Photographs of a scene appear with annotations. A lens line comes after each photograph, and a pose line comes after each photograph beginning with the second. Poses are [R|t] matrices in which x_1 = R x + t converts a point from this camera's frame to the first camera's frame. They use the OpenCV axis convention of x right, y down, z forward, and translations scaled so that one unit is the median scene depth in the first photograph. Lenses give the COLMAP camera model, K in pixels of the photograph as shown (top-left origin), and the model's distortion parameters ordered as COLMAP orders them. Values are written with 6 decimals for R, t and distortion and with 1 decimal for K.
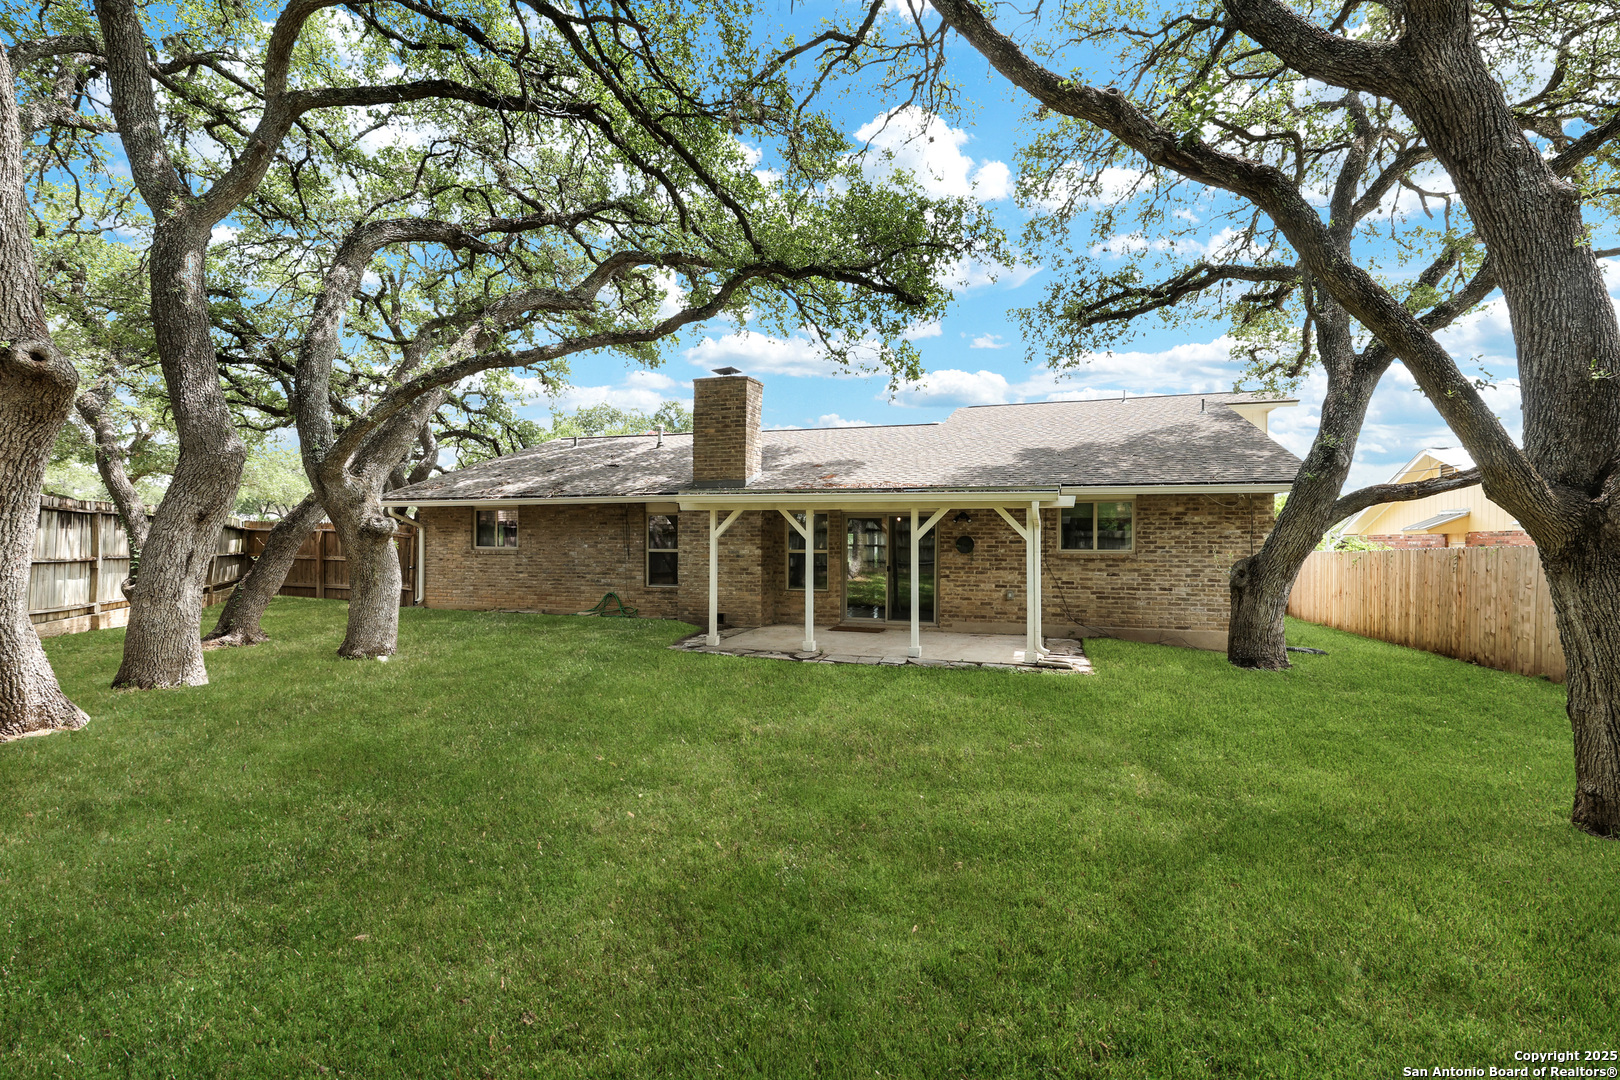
lens RADIAL K [[744.6, 0, 822.6], [0, 744.6, 541.1], [0, 0, 1]] dist [-0.000493, 0.001643]
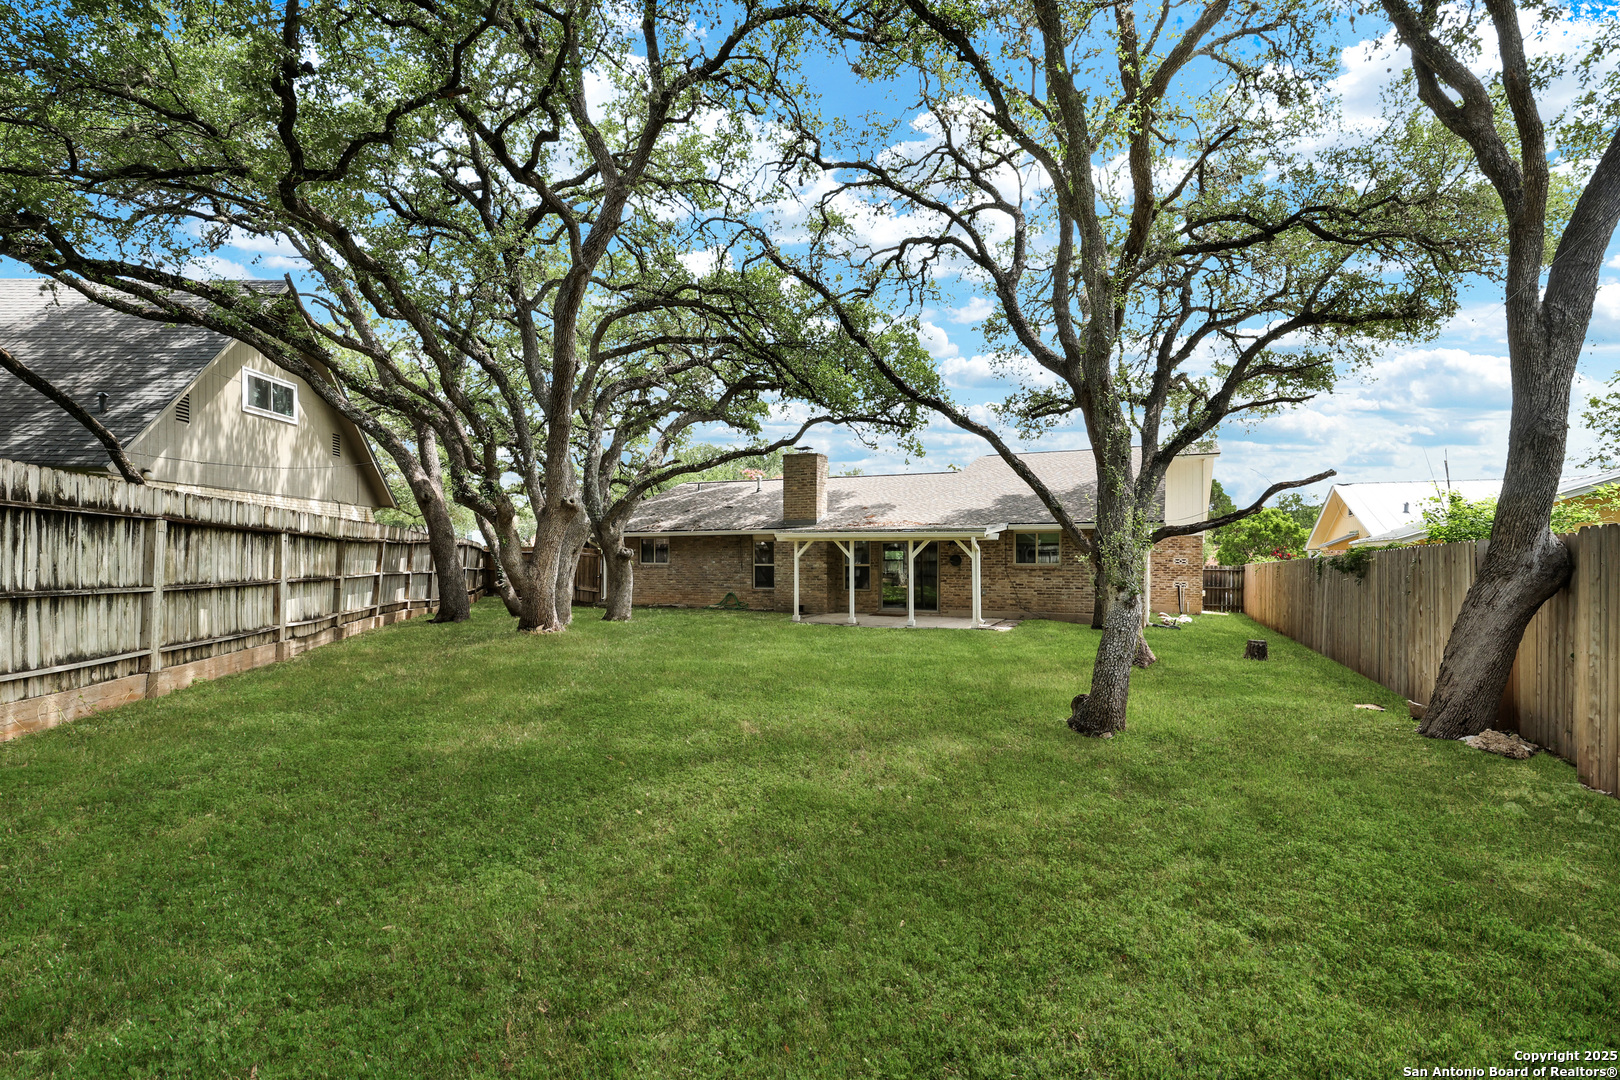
lens RADIAL K [[796.0, 0, 808.1], [0, 796.0, 547.4], [0, 0, 1]] dist [-0.000956, -0.000093]
pose [[0.991273, -0.006459, -0.131670, 0.097627], [0.005632, 0.999962, -0.006646, -0.012507], [0.131708, 0.005847, 0.991271, -0.650861]]
